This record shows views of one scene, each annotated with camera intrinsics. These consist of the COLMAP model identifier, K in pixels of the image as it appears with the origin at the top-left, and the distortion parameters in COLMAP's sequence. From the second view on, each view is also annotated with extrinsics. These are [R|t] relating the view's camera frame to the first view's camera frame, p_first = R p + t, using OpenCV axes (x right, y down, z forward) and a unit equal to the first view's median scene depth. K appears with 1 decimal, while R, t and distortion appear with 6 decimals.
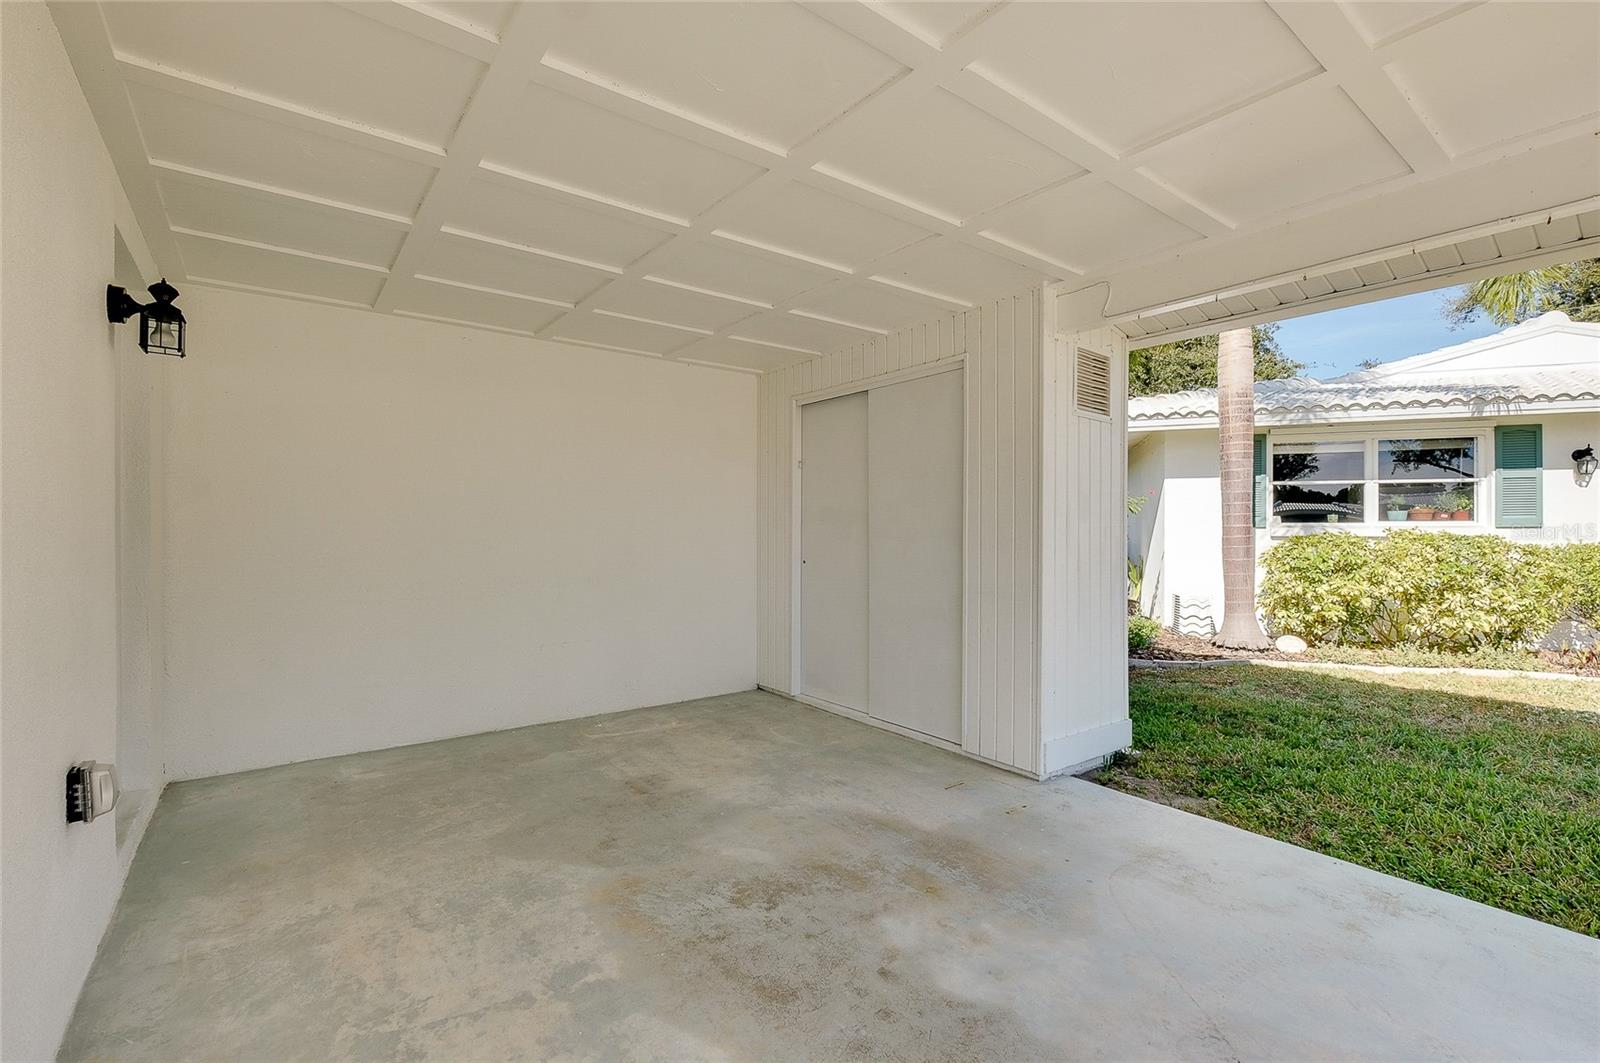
lens RADIAL K [[703.1, 0, 806.2], [0, 703.1, 531.5], [0, 0, 1]] dist [0.001387, -0.001982]
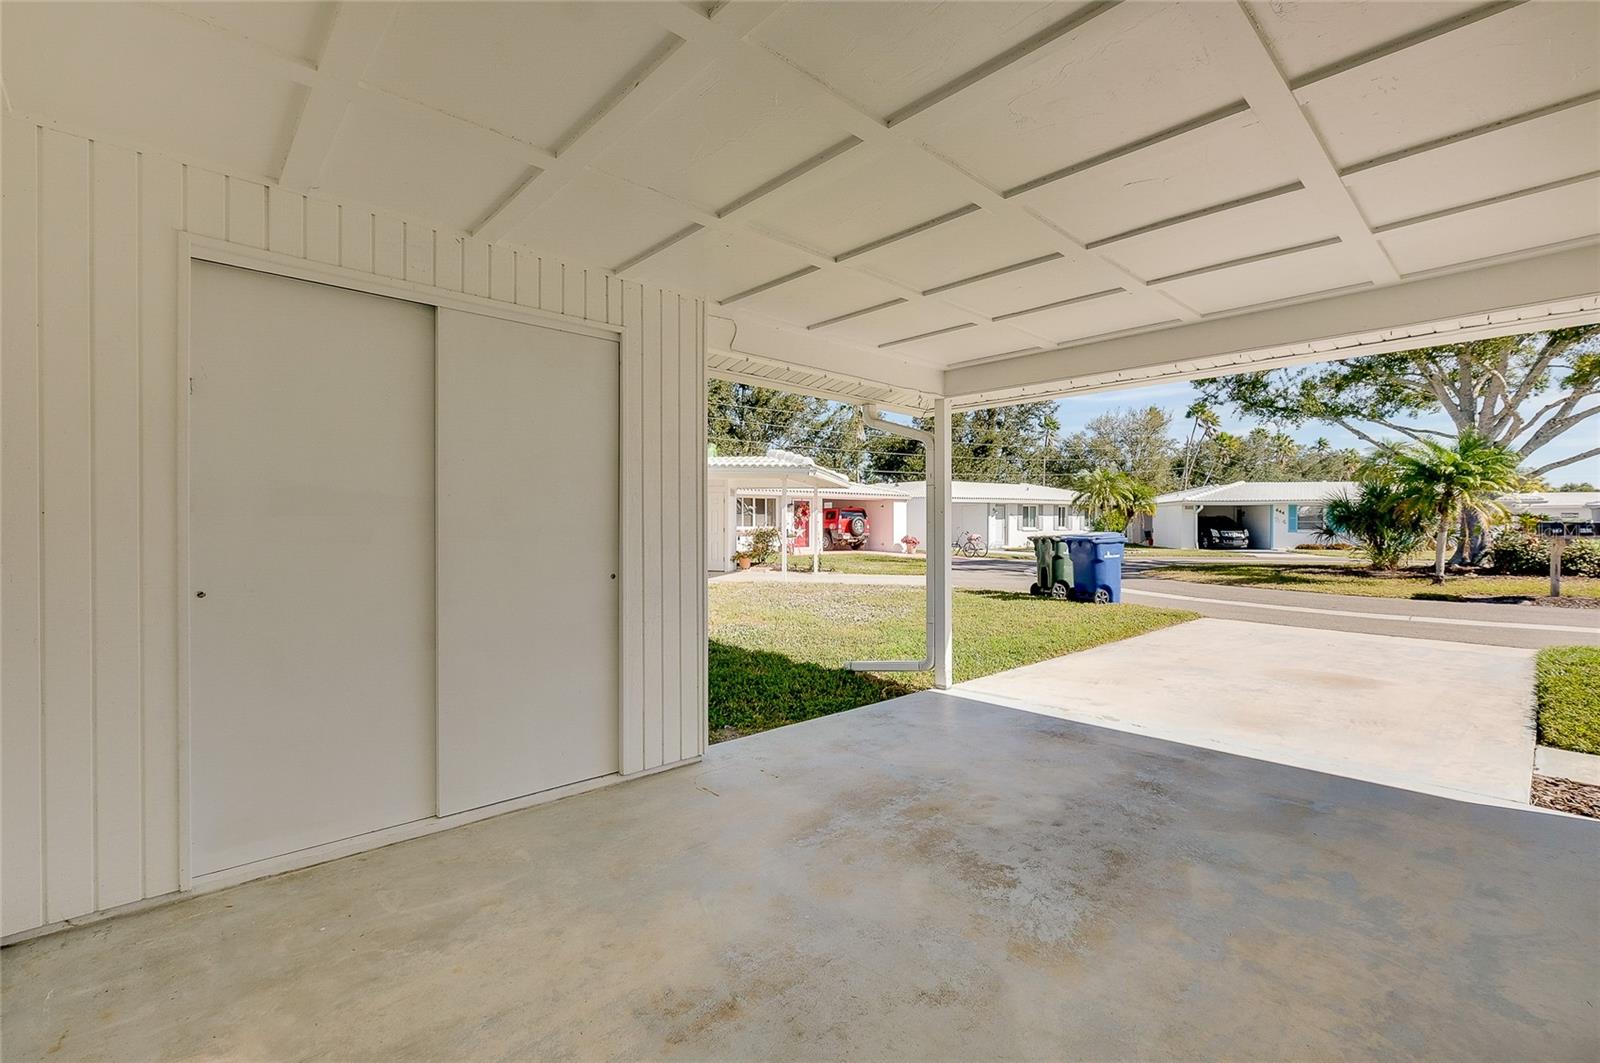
lens RADIAL K [[703.1, 0, 825.9], [0, 703.1, 534.3], [0, 0, 1]] dist [0.001387, -0.001982]
pose [[-0.114405, -0.012885, 0.993351, -1.030504], [-0.000715, 0.999917, 0.012888, 0.003946], [-0.993434, 0.000764, -0.114404, 1.323700]]
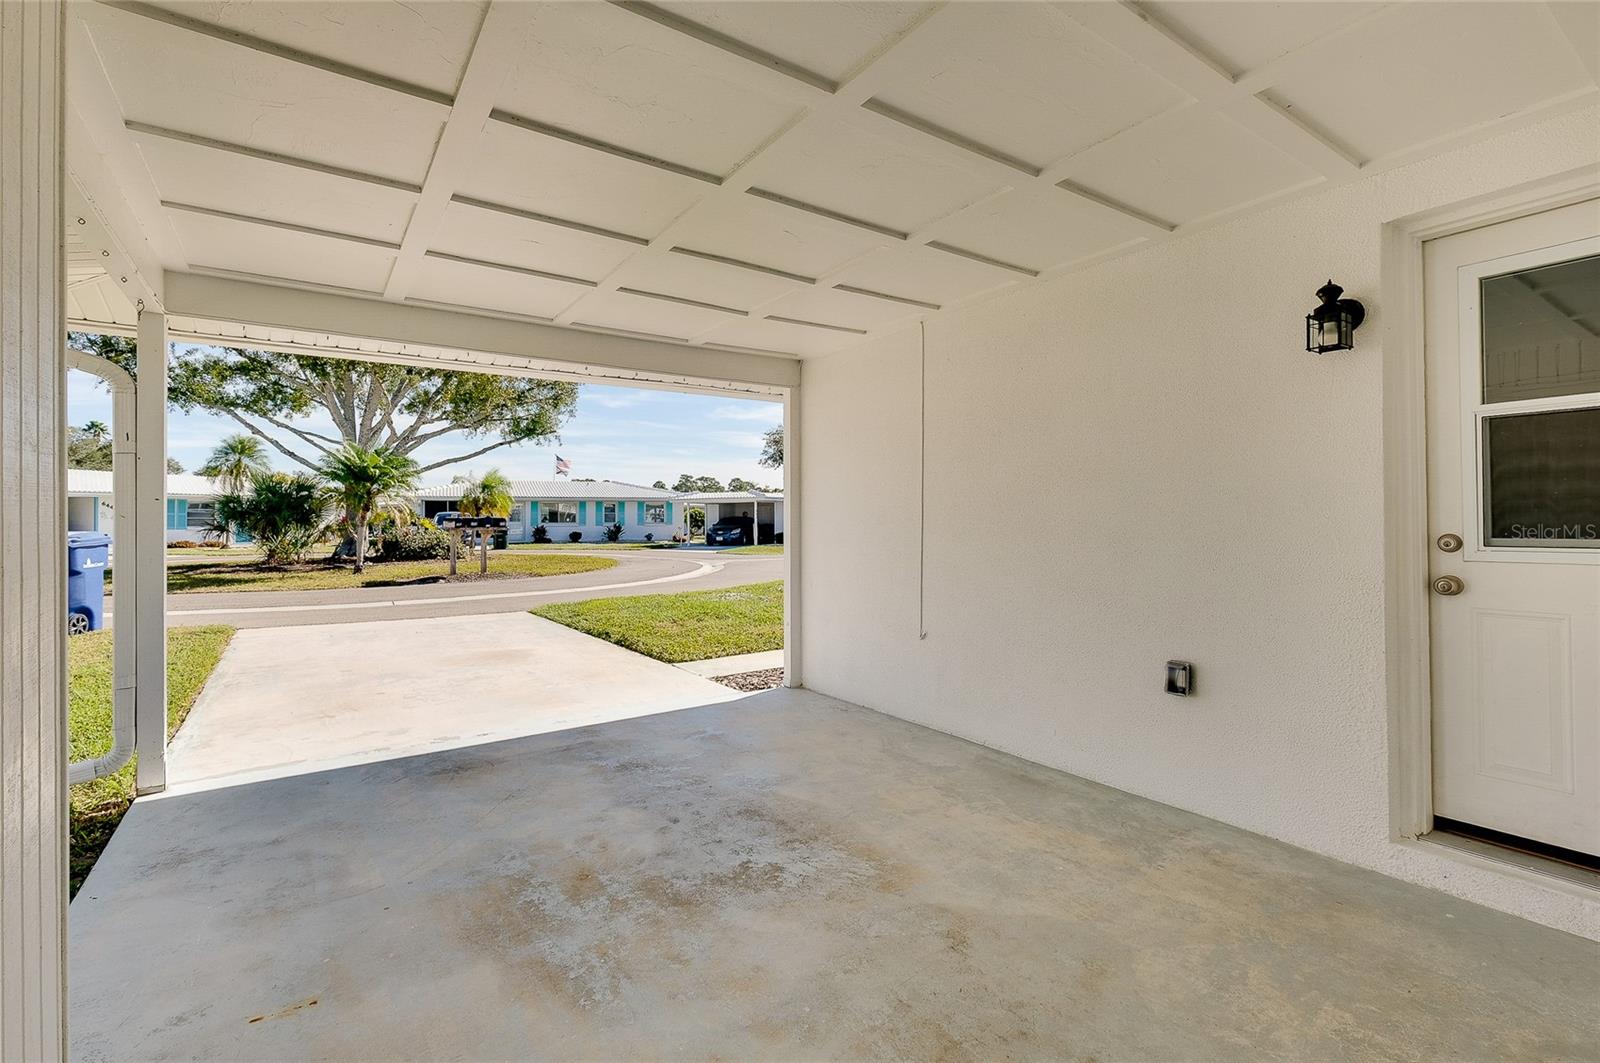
lens RADIAL K [[703.1, 0, 791.3], [0, 703.1, 518.0], [0, 0, 1]] dist [0.001387, -0.001982]
pose [[-0.997790, 0.004618, 0.066292, -0.182626], [0.004526, 0.999989, -0.001540, 0.005215], [-0.066298, -0.001237, -0.997799, 1.955357]]
